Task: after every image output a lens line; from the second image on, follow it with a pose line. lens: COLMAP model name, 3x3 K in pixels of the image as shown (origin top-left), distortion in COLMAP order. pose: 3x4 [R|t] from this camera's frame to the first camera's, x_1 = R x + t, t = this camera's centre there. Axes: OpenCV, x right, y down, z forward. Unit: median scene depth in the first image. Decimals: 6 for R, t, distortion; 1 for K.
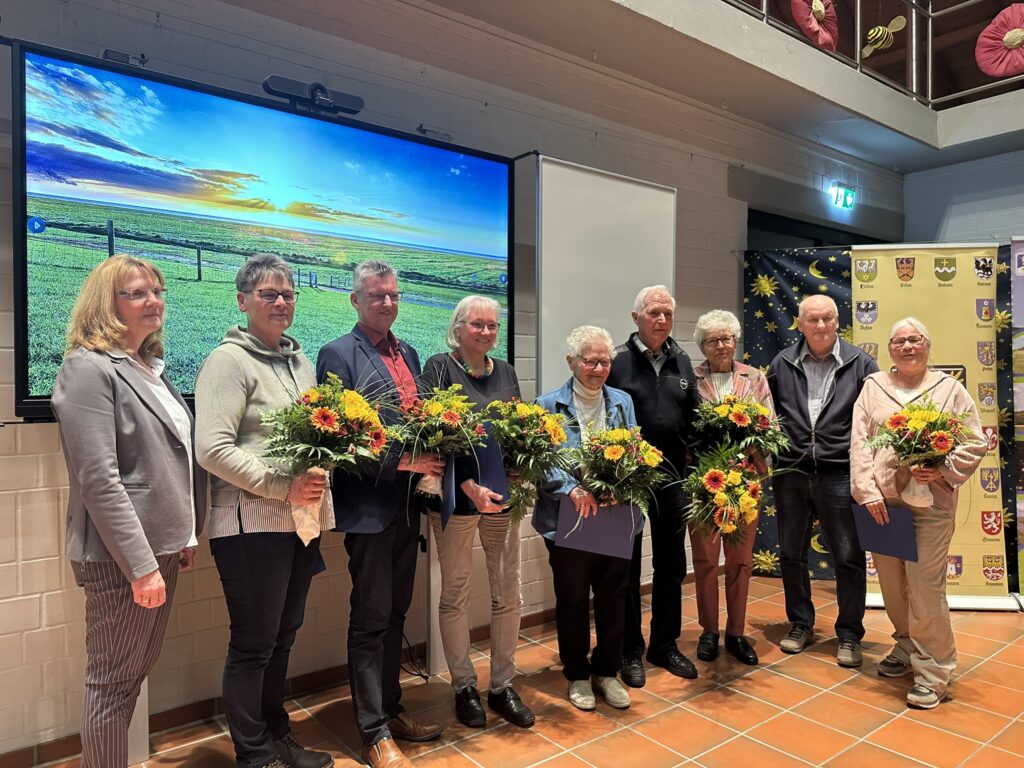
lens RADIAL K [[719.0, 0, 515.9], [0, 719.0, 387.9], [0, 0, 1]] dist [0.017698, -0.023648]
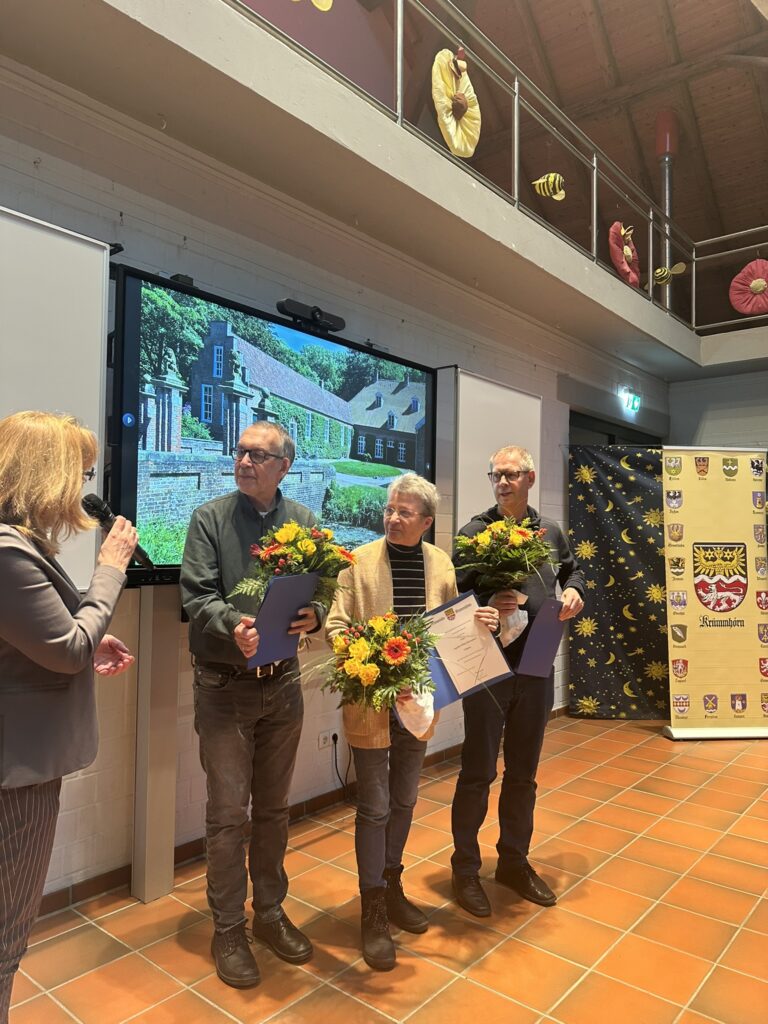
lens RADIAL K [[719.0, 0, 393.4], [0, 719.0, 515.4], [0, 0, 1]] dist [0.017698, -0.023648]
pose [[0.978059, 0.018267, 0.207527, -0.239333], [-0.007027, 0.998474, -0.054774, -0.005298], [-0.208211, 0.052114, 0.976695, -0.113477]]
